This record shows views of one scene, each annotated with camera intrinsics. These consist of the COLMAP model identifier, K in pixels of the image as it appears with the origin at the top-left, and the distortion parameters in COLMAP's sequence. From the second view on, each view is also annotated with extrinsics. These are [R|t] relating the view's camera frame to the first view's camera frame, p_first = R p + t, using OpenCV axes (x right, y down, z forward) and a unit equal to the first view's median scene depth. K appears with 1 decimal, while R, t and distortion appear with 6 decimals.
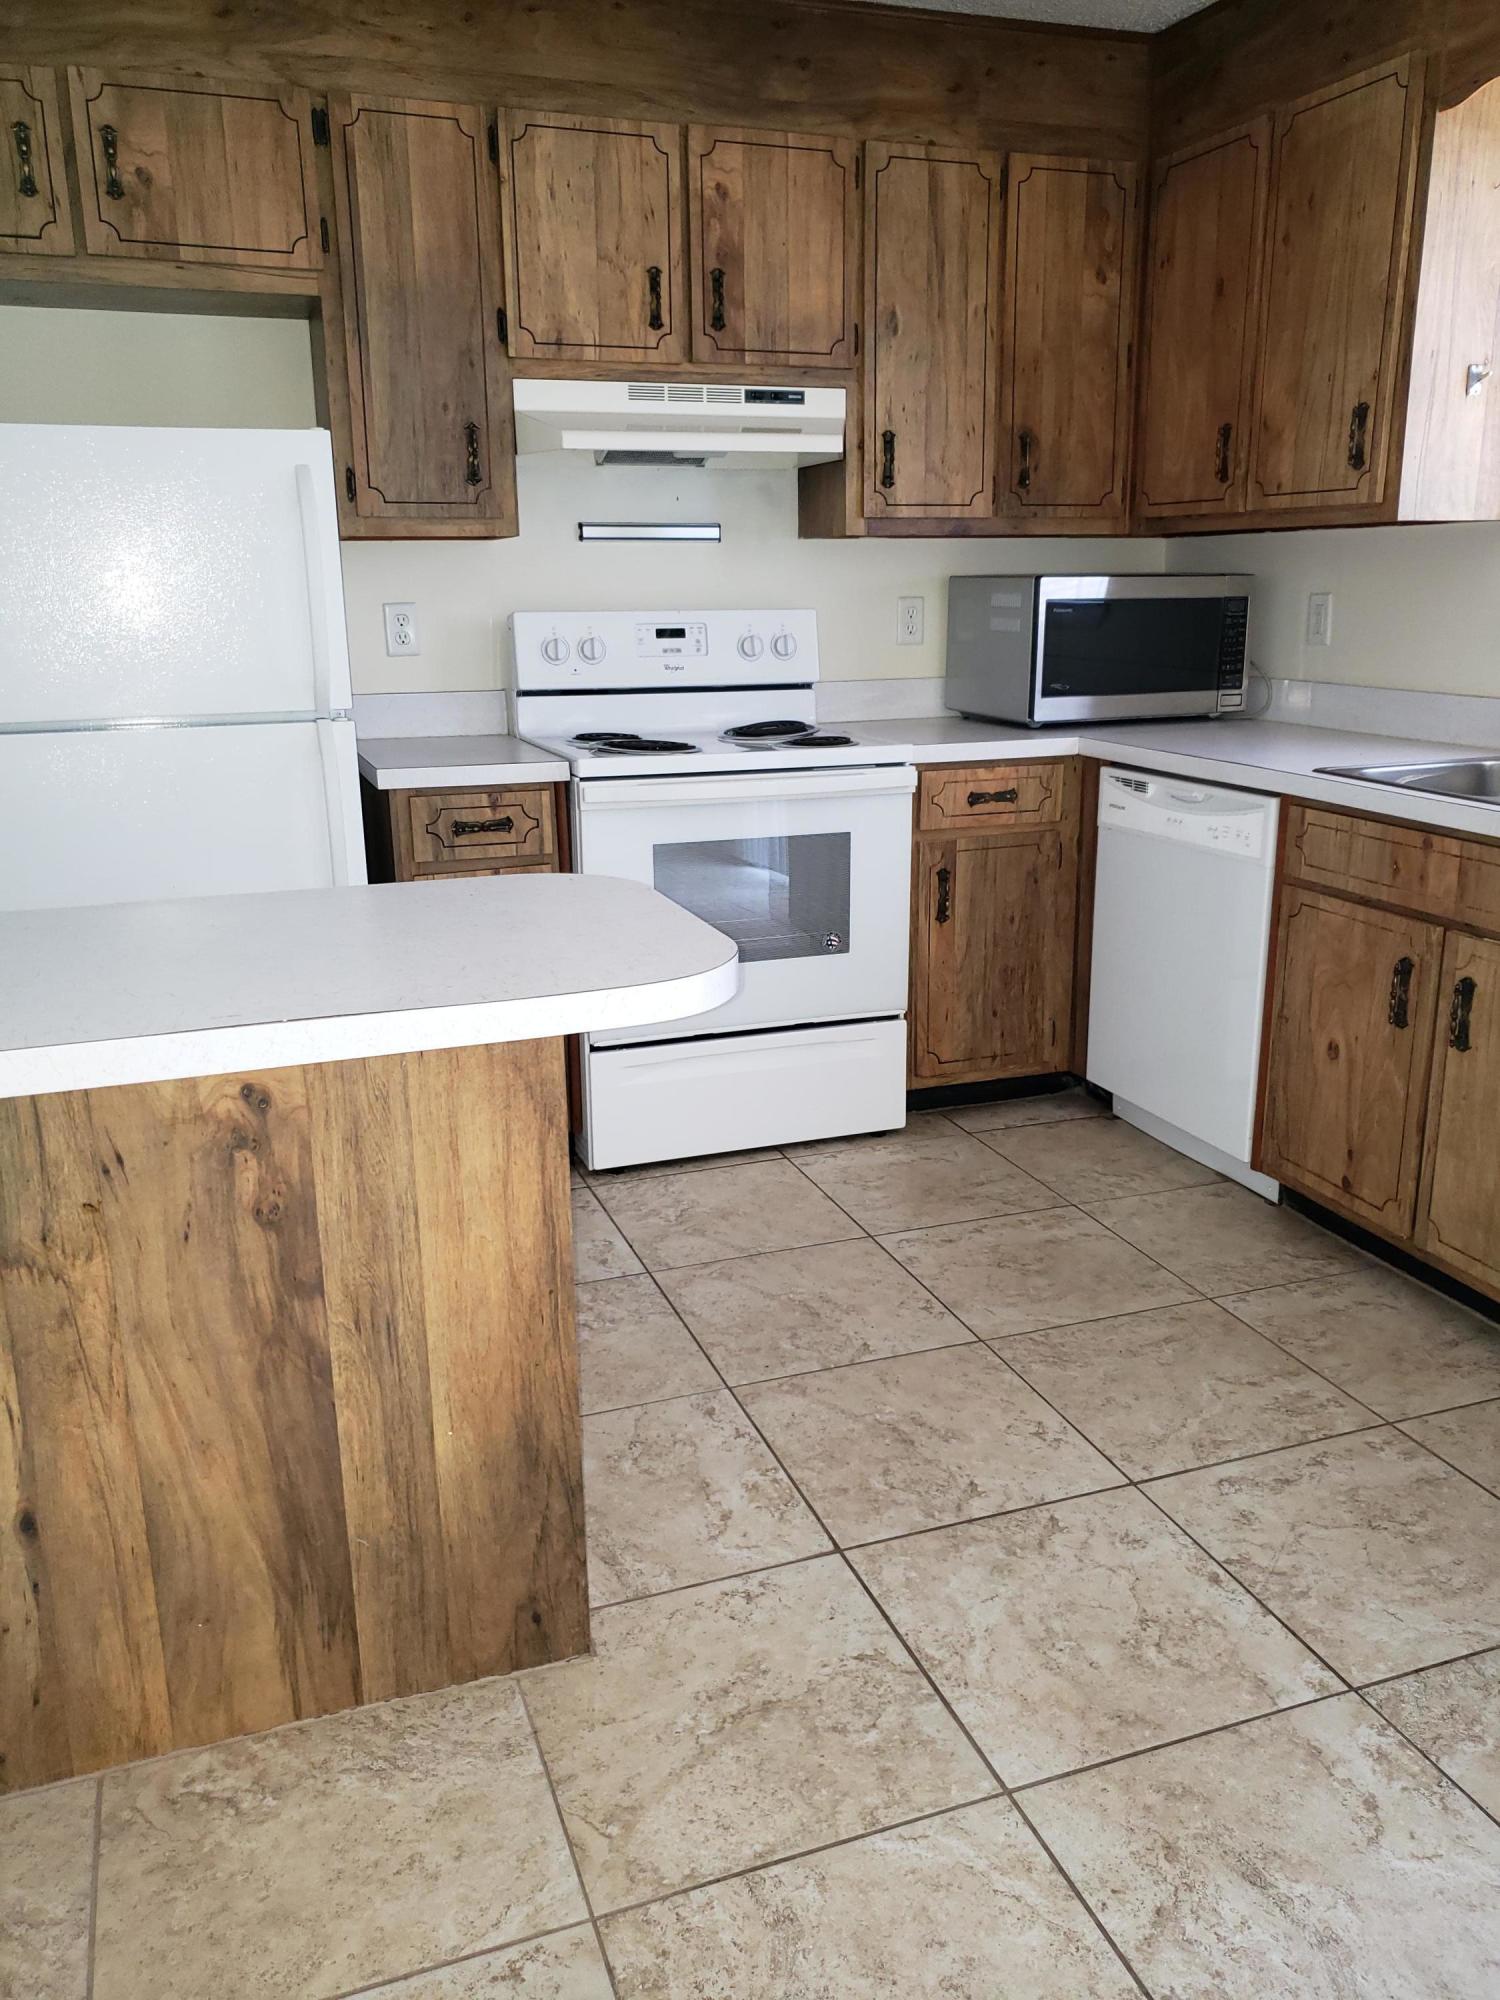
lens RADIAL K [[1543.8, 0, 707.5], [0, 1543.8, 1003.9], [0, 0, 1]] dist [0.050563, -0.066389]
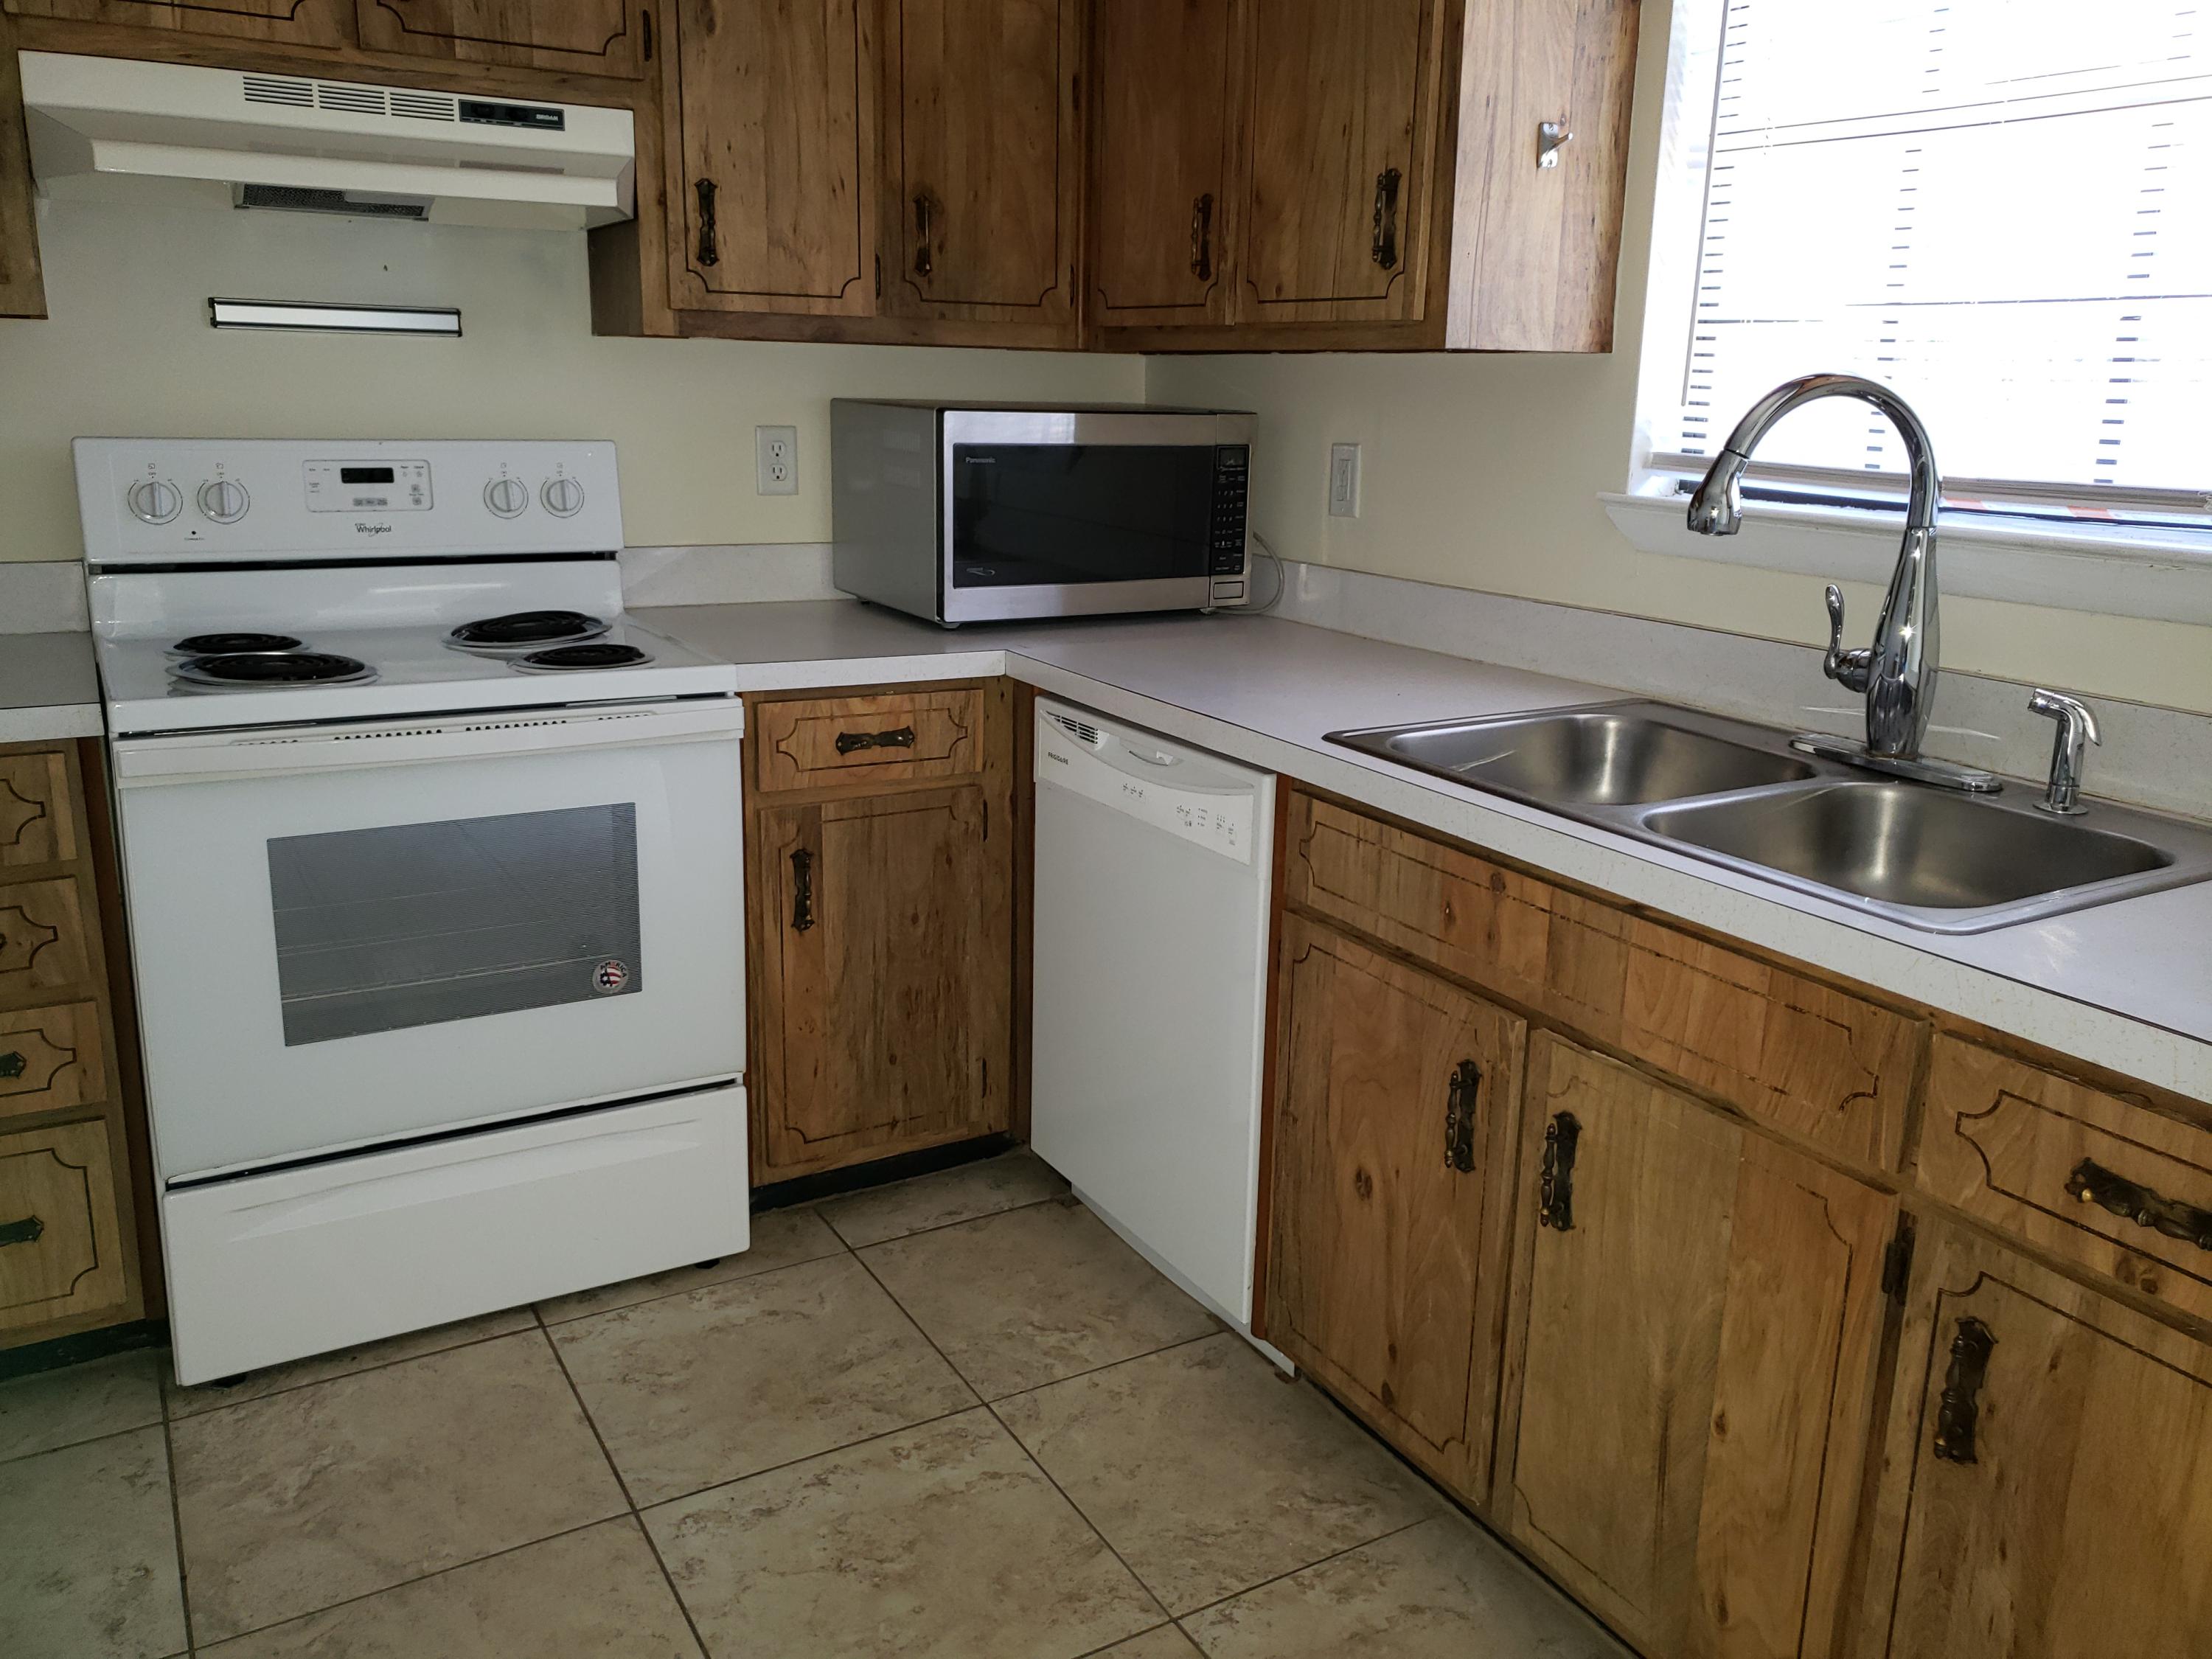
lens RADIAL K [[1707.4, 0, 1028.6], [0, 1707.4, 796.0], [0, 0, 1]] dist [0.050563, -0.066389]
pose [[0.986078, -0.008579, 0.166060, 0.133295], [0.013273, 0.999542, -0.027179, -0.093106], [-0.165751, 0.029005, 0.985741, 0.287733]]
